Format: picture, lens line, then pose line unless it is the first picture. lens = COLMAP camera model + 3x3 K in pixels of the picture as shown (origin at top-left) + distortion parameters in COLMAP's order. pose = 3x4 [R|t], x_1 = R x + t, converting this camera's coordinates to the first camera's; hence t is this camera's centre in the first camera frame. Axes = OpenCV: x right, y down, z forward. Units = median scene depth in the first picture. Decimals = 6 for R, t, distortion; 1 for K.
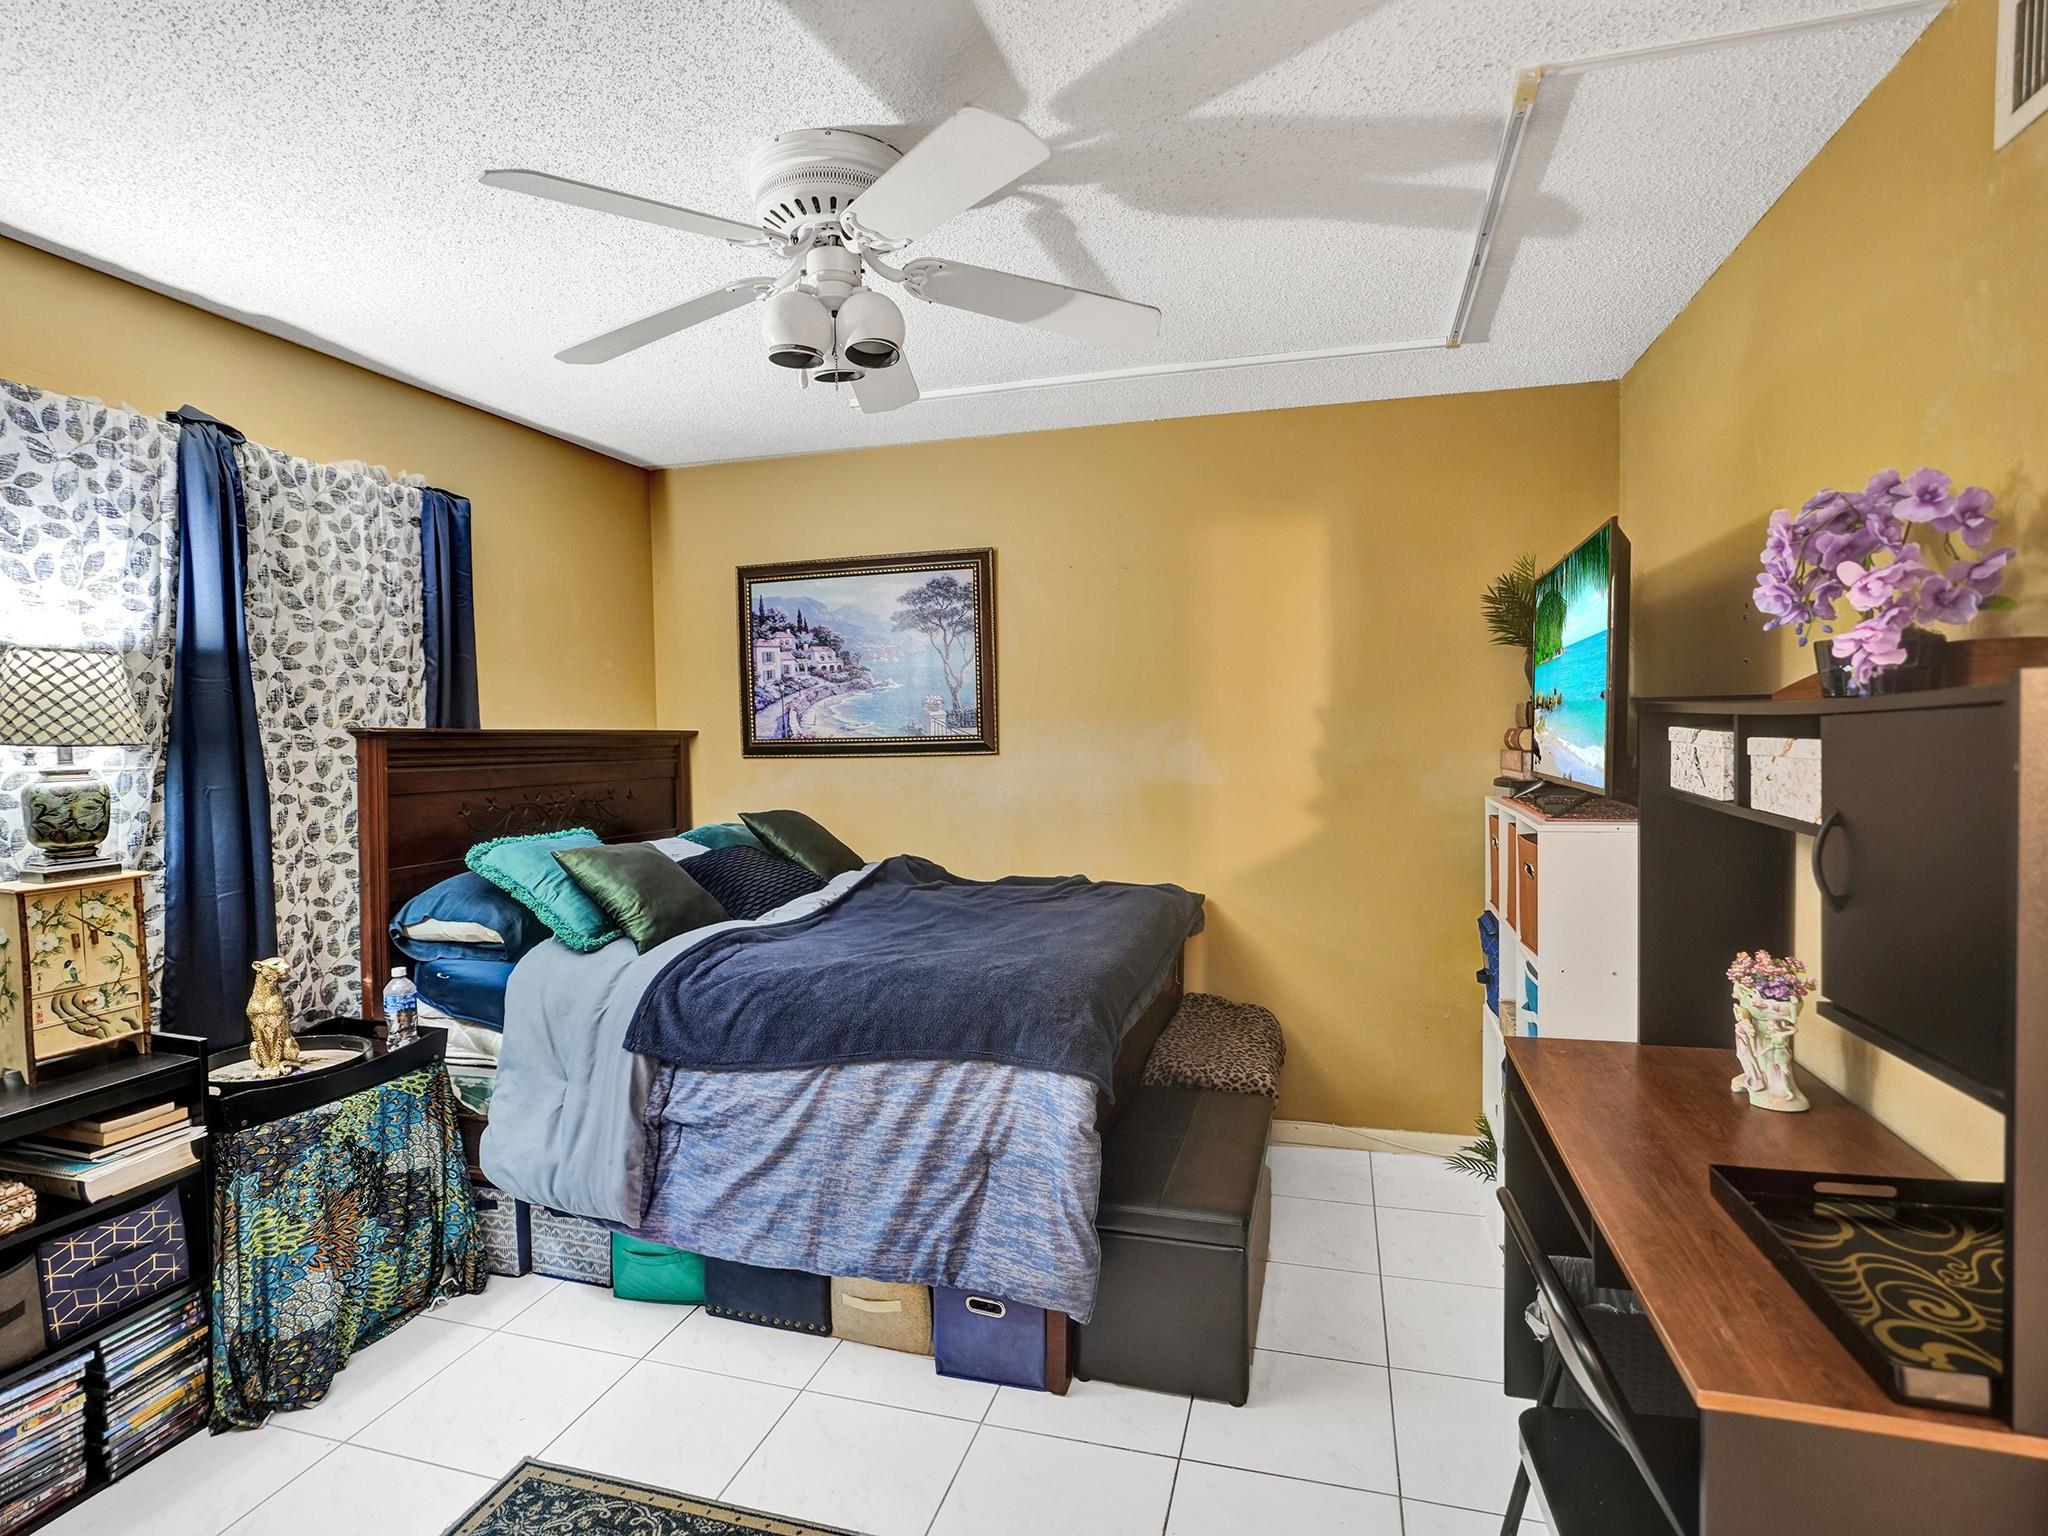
lens RADIAL K [[1059.5, 0, 1028.9], [0, 1059.5, 763.3], [0, 0, 1]] dist [-0.049395, 0.028808]
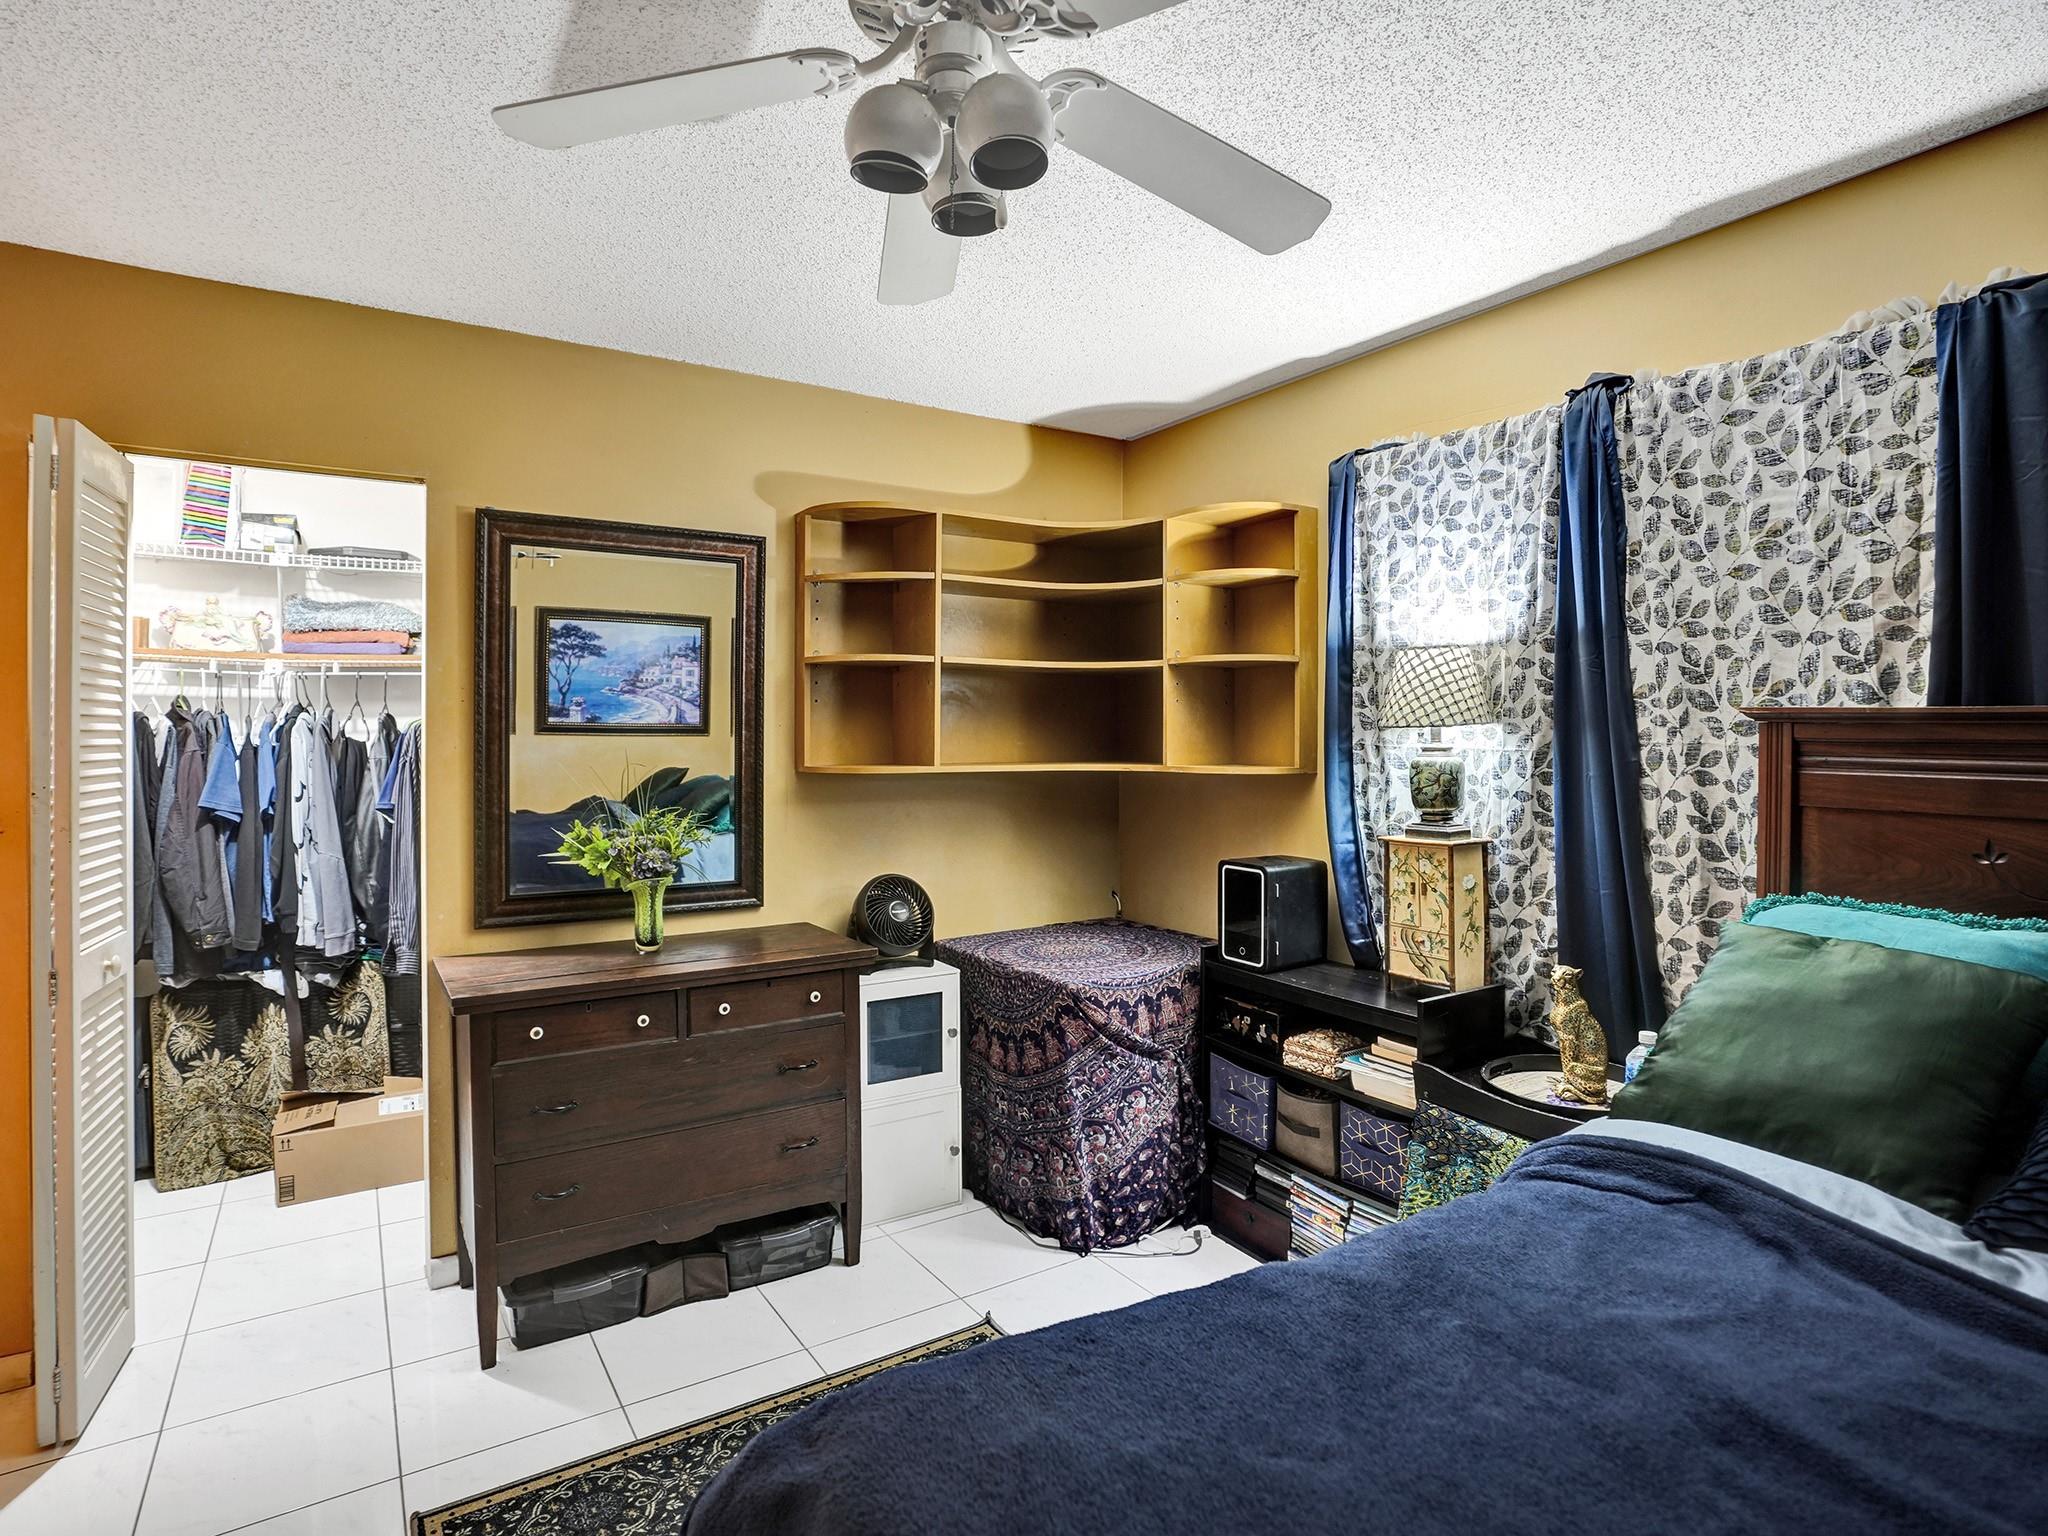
lens RADIAL K [[1076.2, 0, 1026.3], [0, 1076.2, 739.7], [0, 0, 1]] dist [-0.068870, 0.030269]
pose [[-0.650920, 0.015734, -0.758983, 0.255459], [-0.017854, 0.999191, 0.036026, -0.031449], [0.758936, 0.037001, -0.650113, 1.180680]]
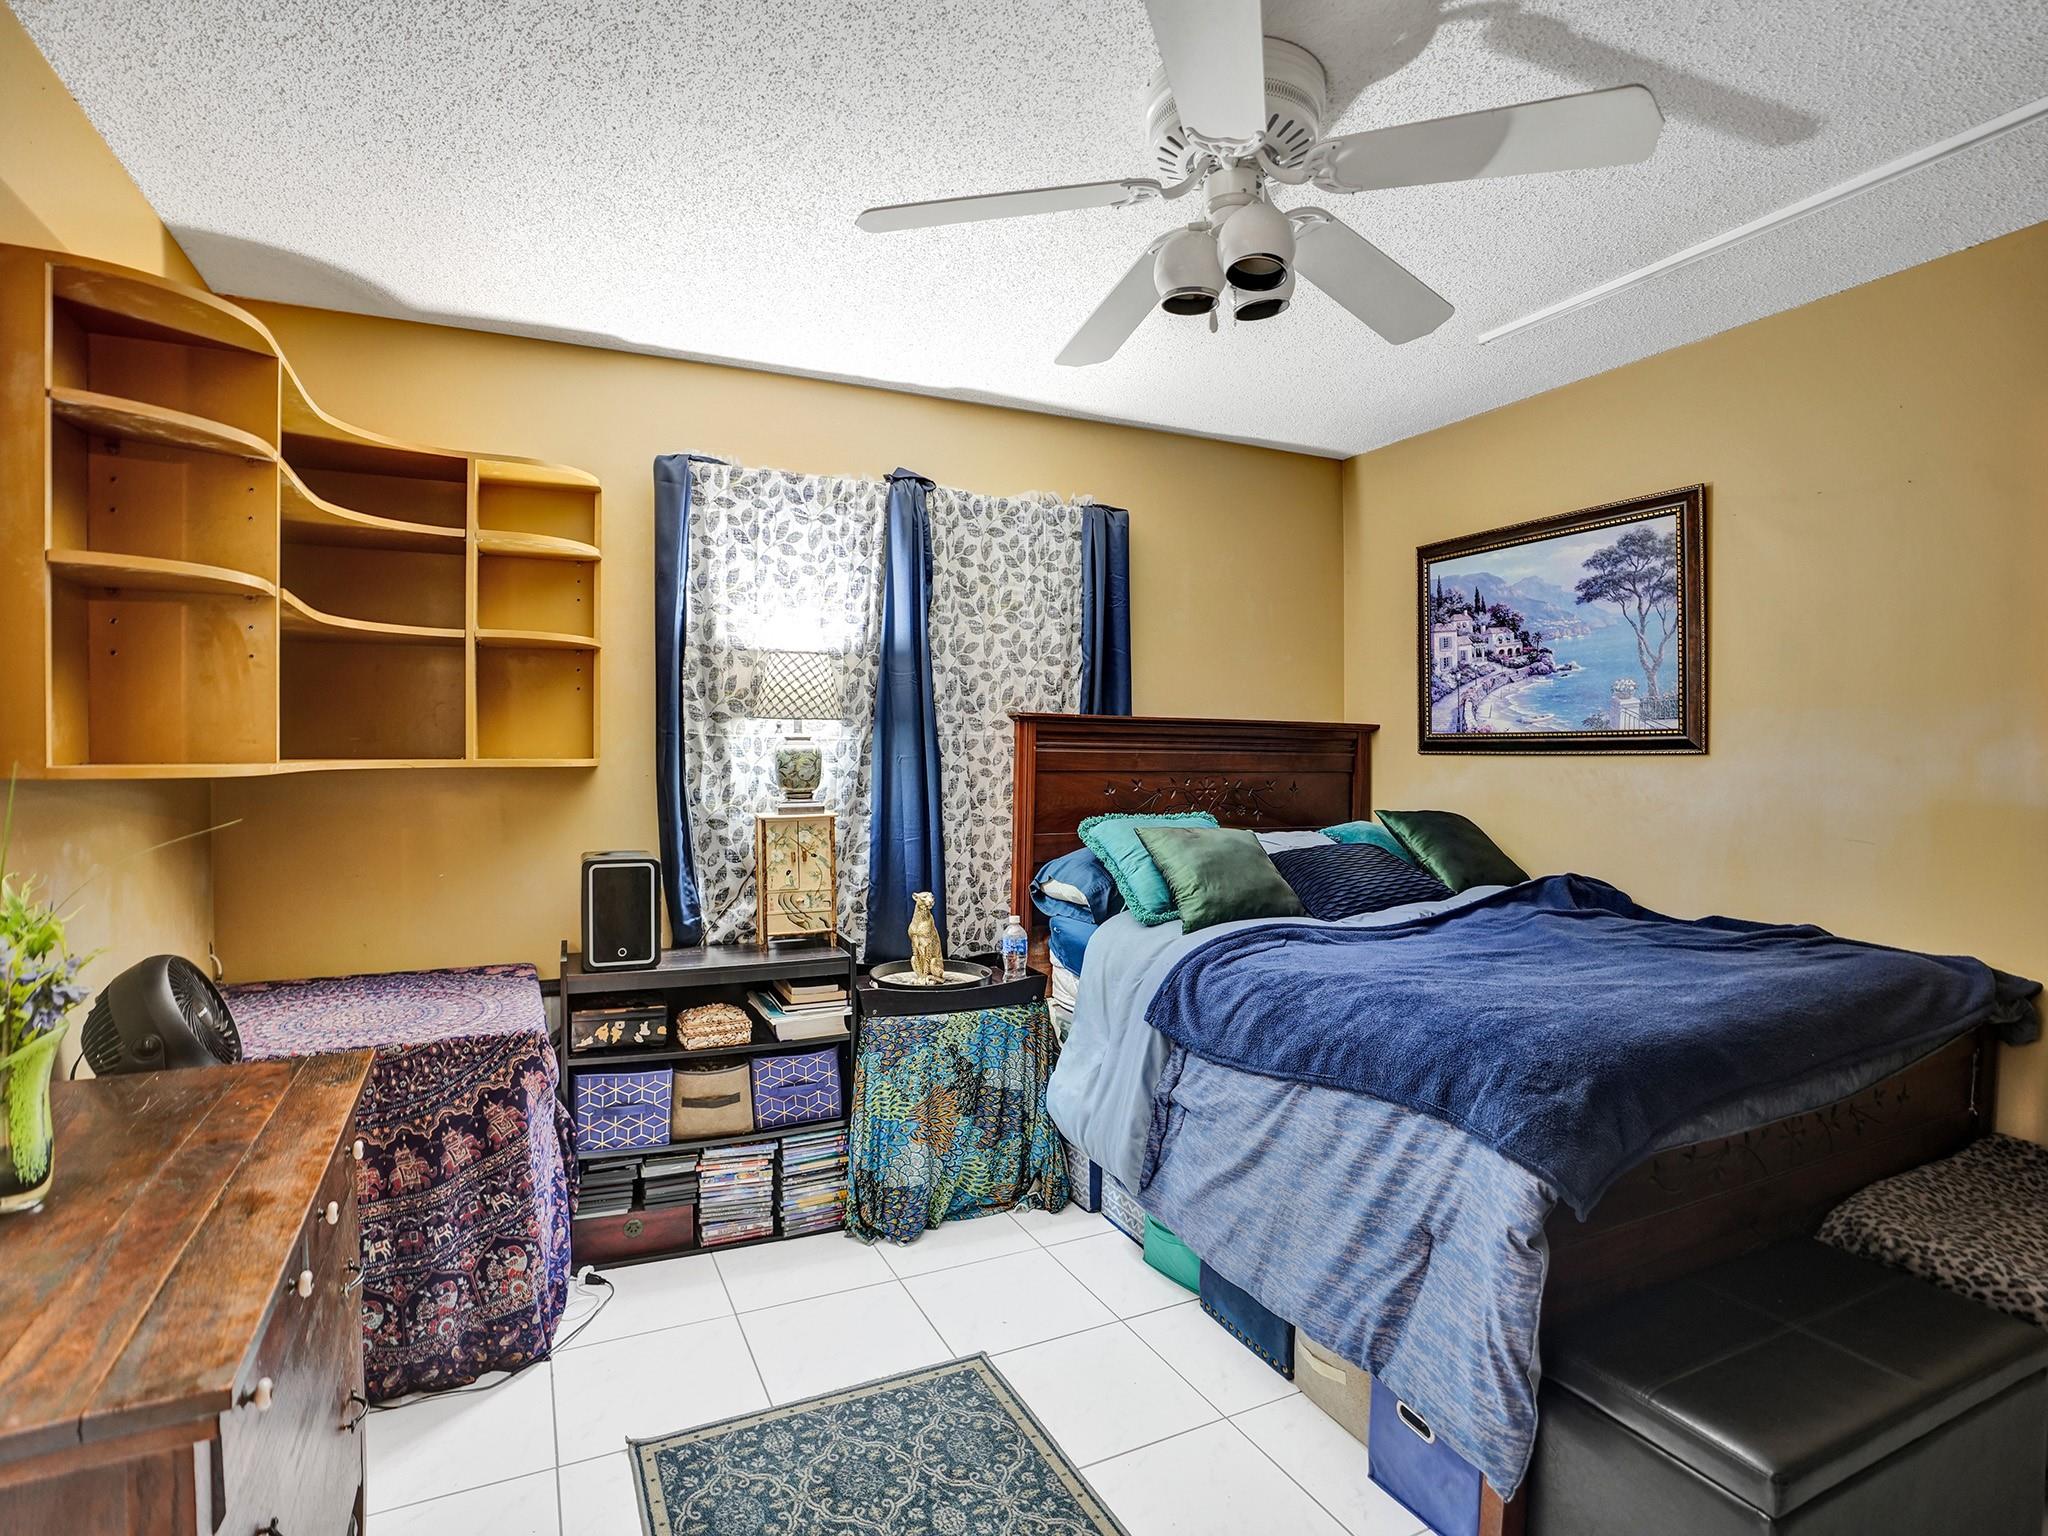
lens RADIAL K [[1069.3, 0, 1023.6], [0, 1069.3, 762.9], [0, 0, 1]] dist [-0.068483, 0.025679]
pose [[0.668786, 0.027626, -0.742942, 0.299175], [-0.038257, 0.999264, 0.002719, 0.021492], [0.742470, 0.026604, 0.669350, 0.206570]]
